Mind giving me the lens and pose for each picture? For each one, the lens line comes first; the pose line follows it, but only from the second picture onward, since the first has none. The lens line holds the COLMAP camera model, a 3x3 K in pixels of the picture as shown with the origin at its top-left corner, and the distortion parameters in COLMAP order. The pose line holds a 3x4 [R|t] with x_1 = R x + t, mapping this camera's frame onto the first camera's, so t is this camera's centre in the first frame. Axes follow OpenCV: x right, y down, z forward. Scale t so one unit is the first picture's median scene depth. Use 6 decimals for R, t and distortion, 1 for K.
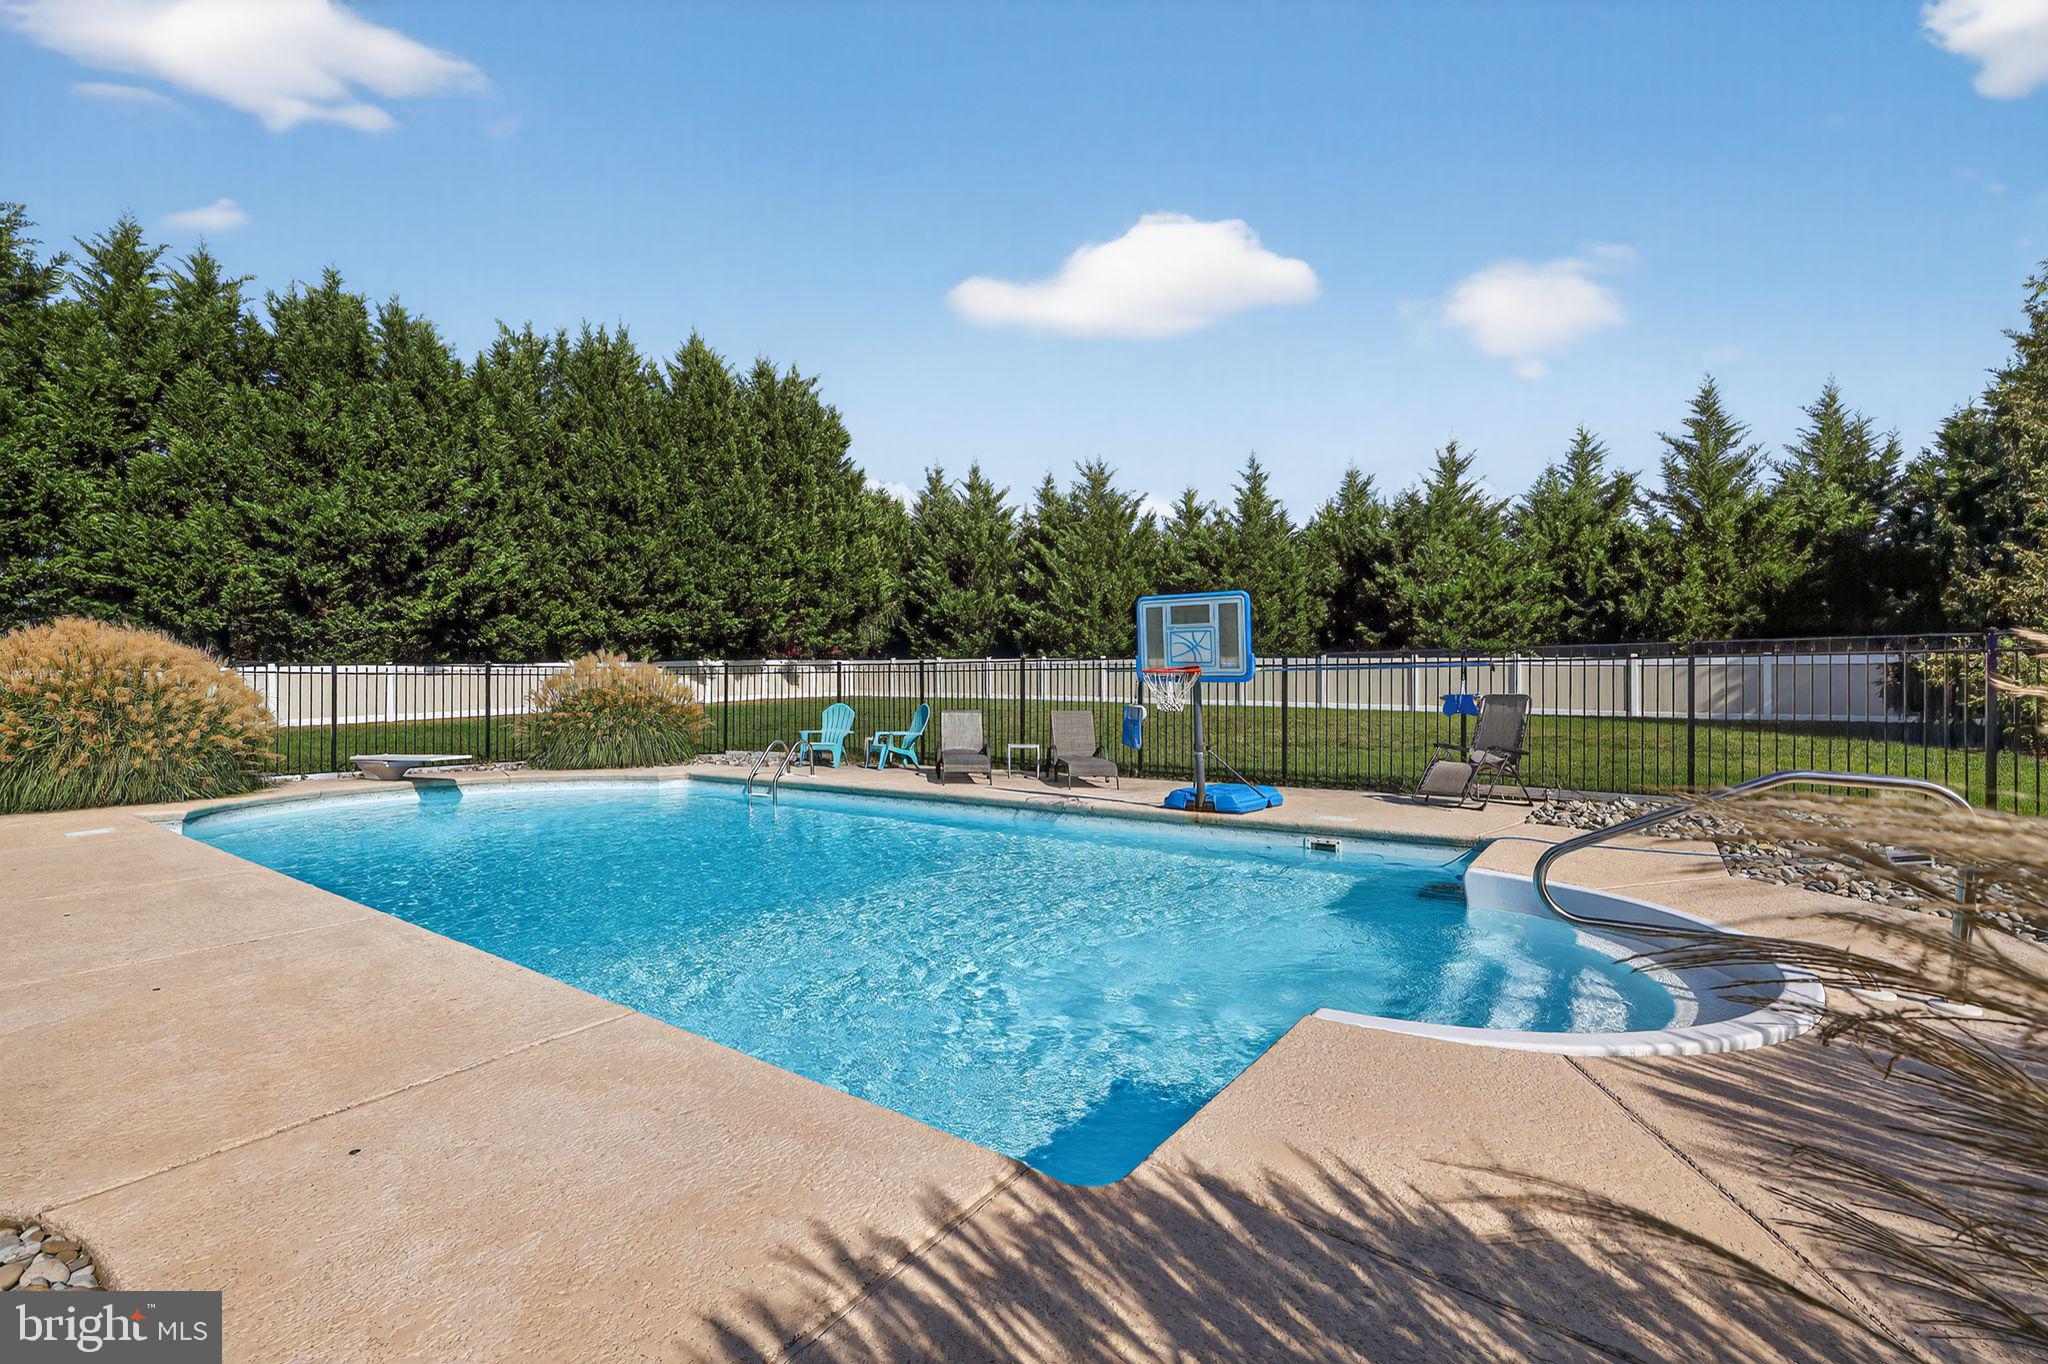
lens RADIAL K [[862.0, 0, 1013.2], [0, 862.0, 693.4], [0, 0, 1]] dist [0.004072, -0.000325]
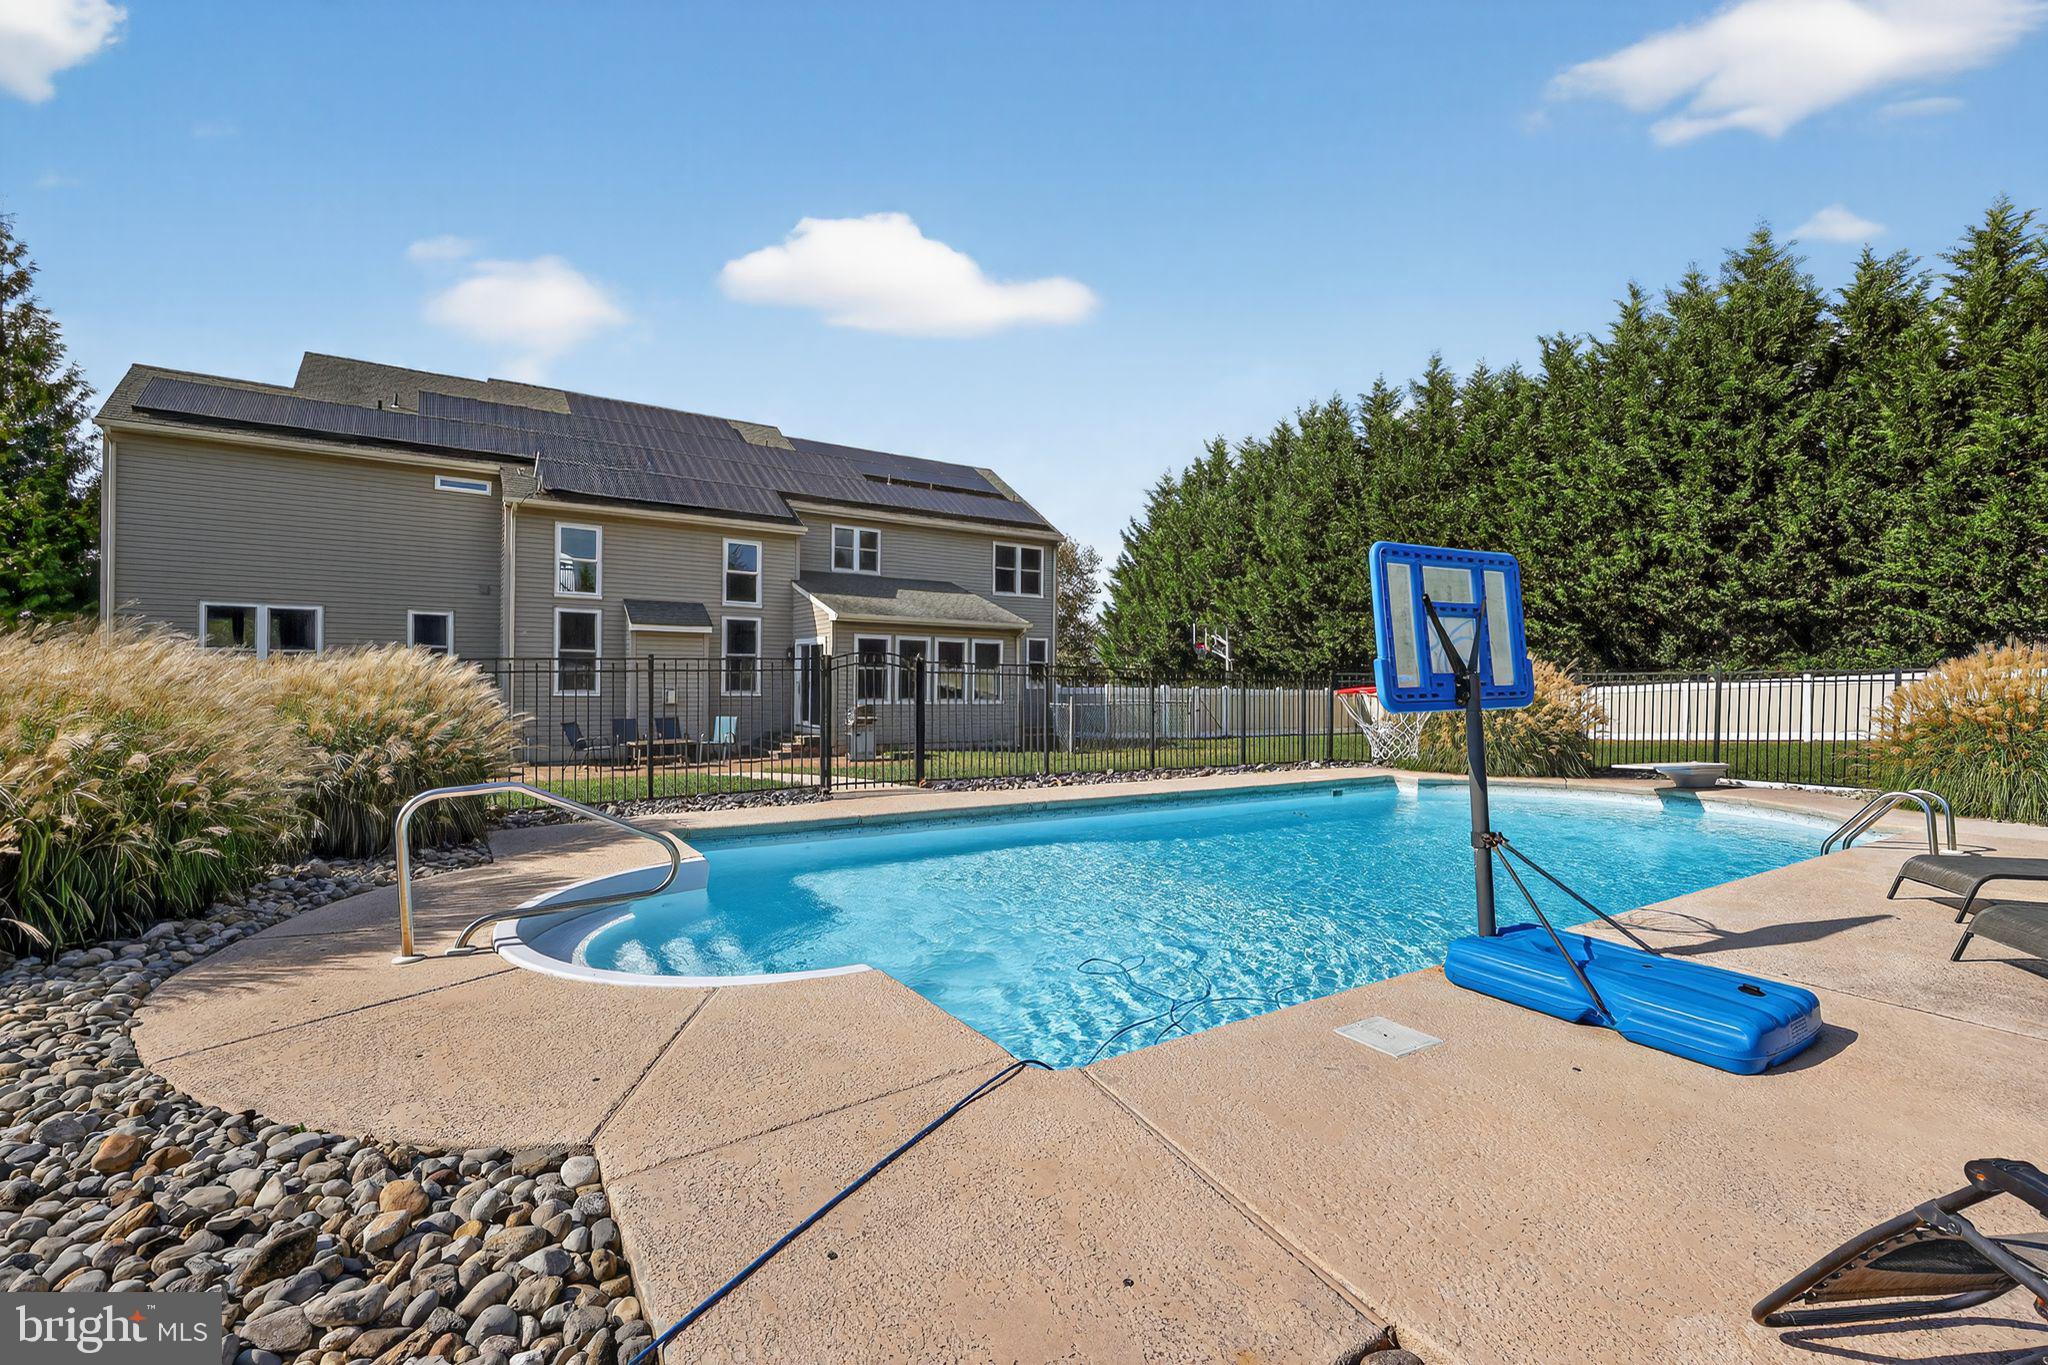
lens RADIAL K [[901.5, 0, 1036.0], [0, 901.5, 682.7], [0, 0, 1]] dist [-0.007766, 0.003036]
pose [[-0.339279, -0.003778, -0.940678, 0.213379], [-0.001909, 0.999993, -0.003327, -0.008027], [0.940684, 0.000667, -0.339283, 0.257804]]
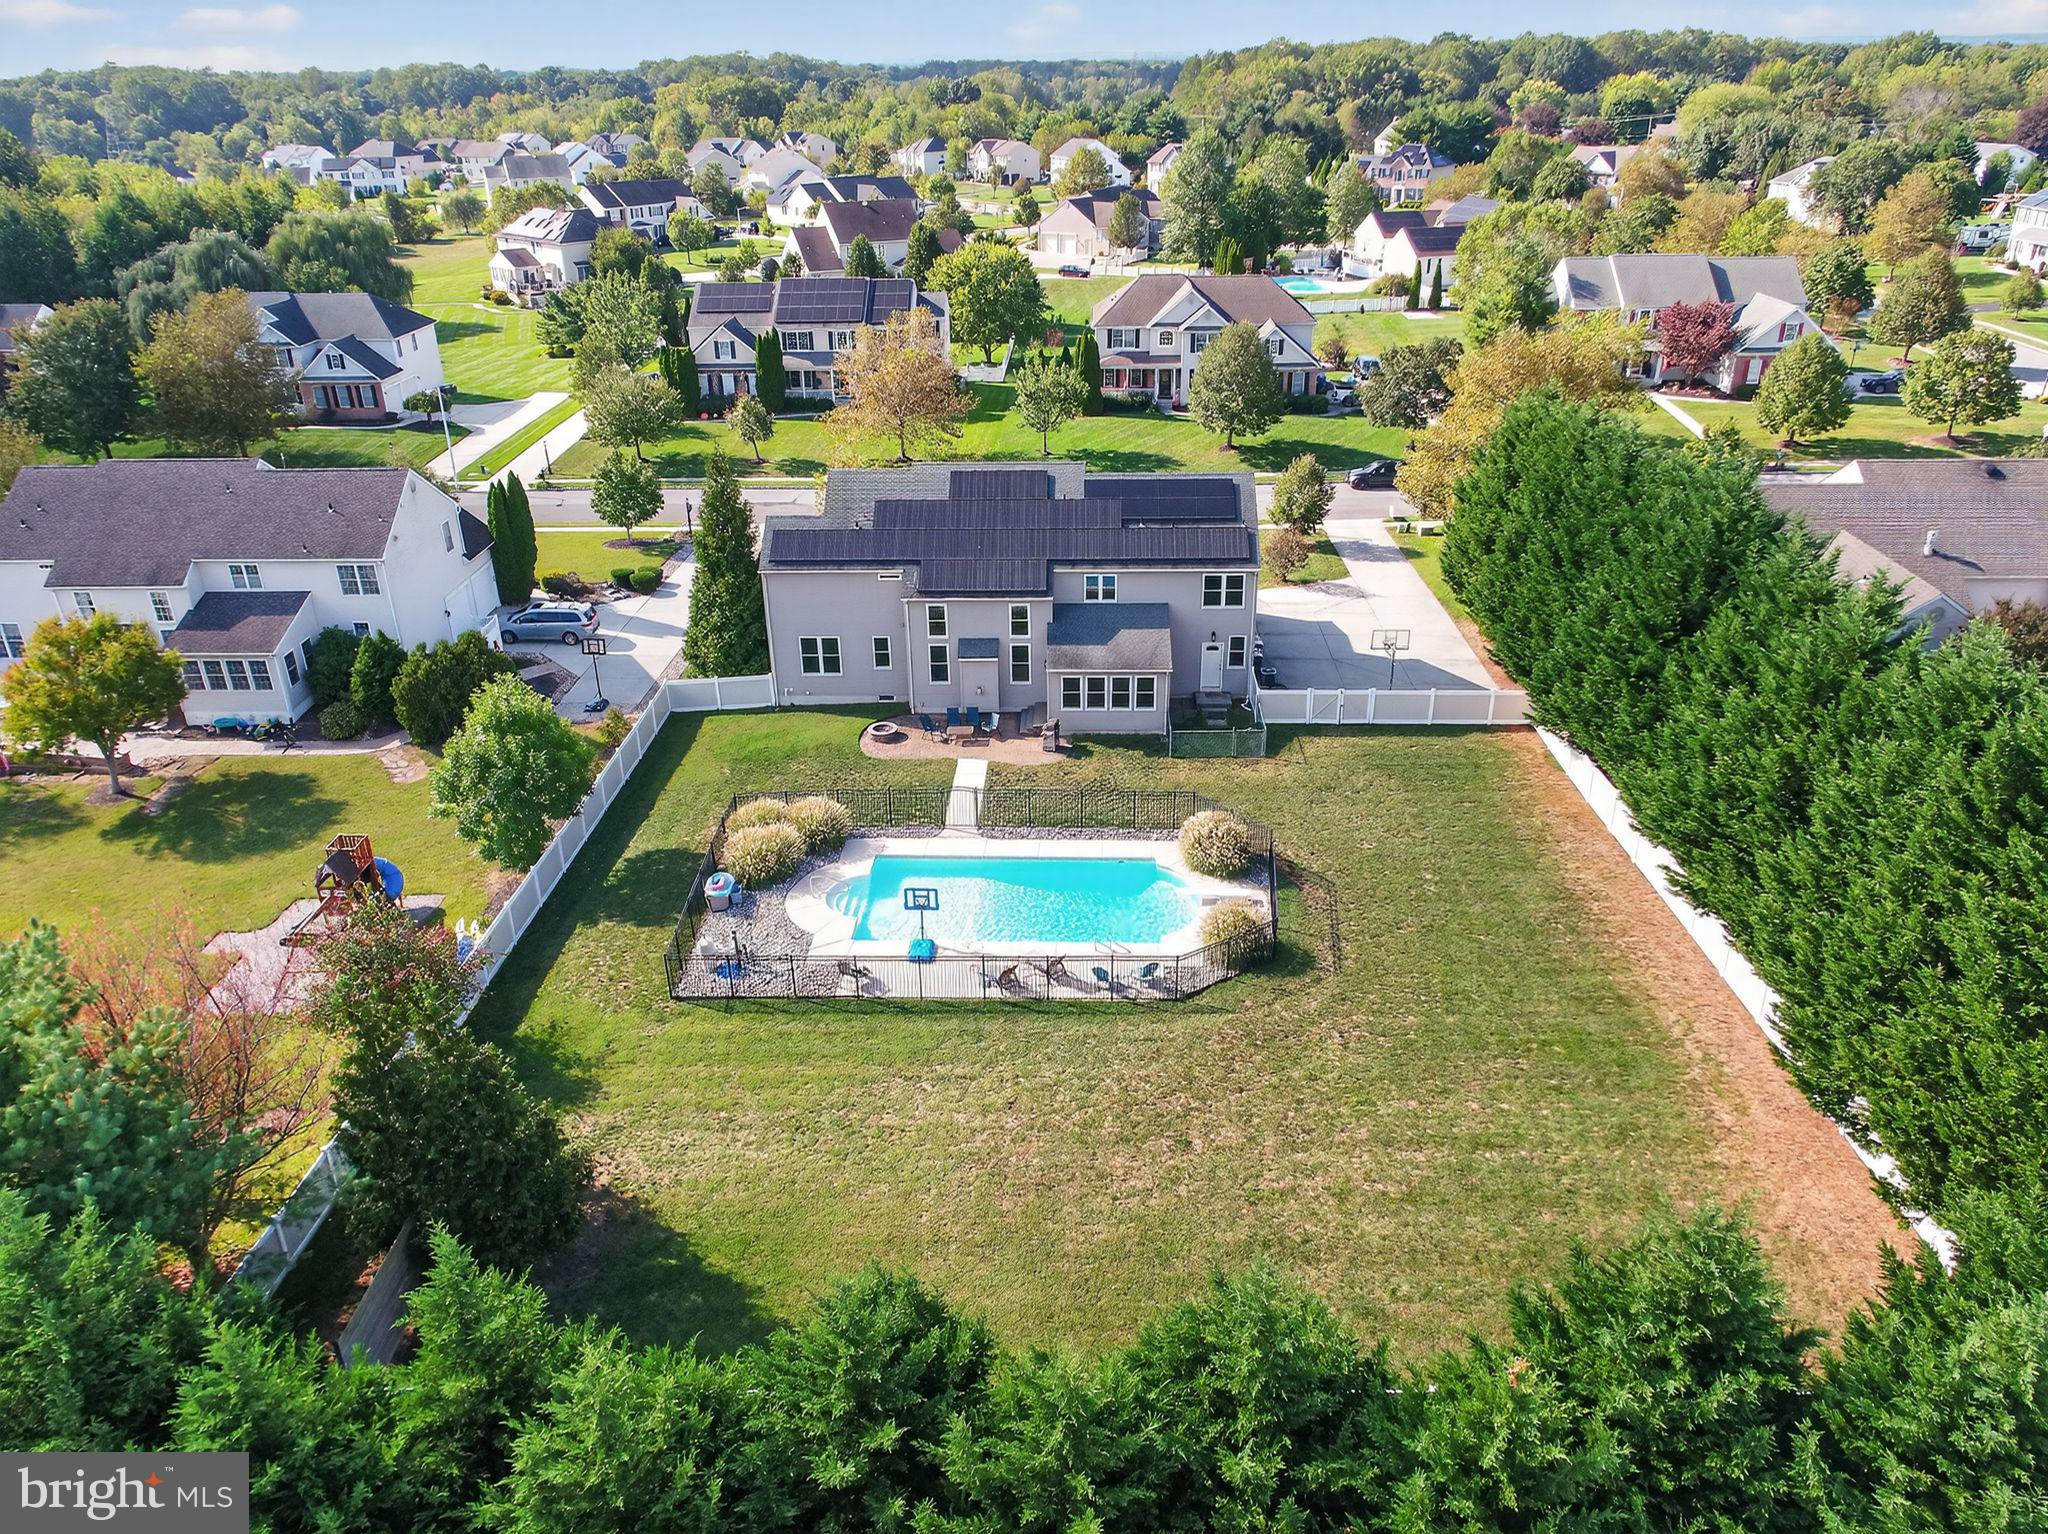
lens RADIAL K [[1412.1, 0, 1012.9], [0, 1412.1, 768.5], [0, 0, 1]] dist [0.002474, -0.002423]
pose [[-0.835004, 0.252633, -0.488819, 0.684331], [0.018196, 0.900561, 0.434348, -0.815577], [0.549942, 0.353788, -0.756570, 1.436697]]
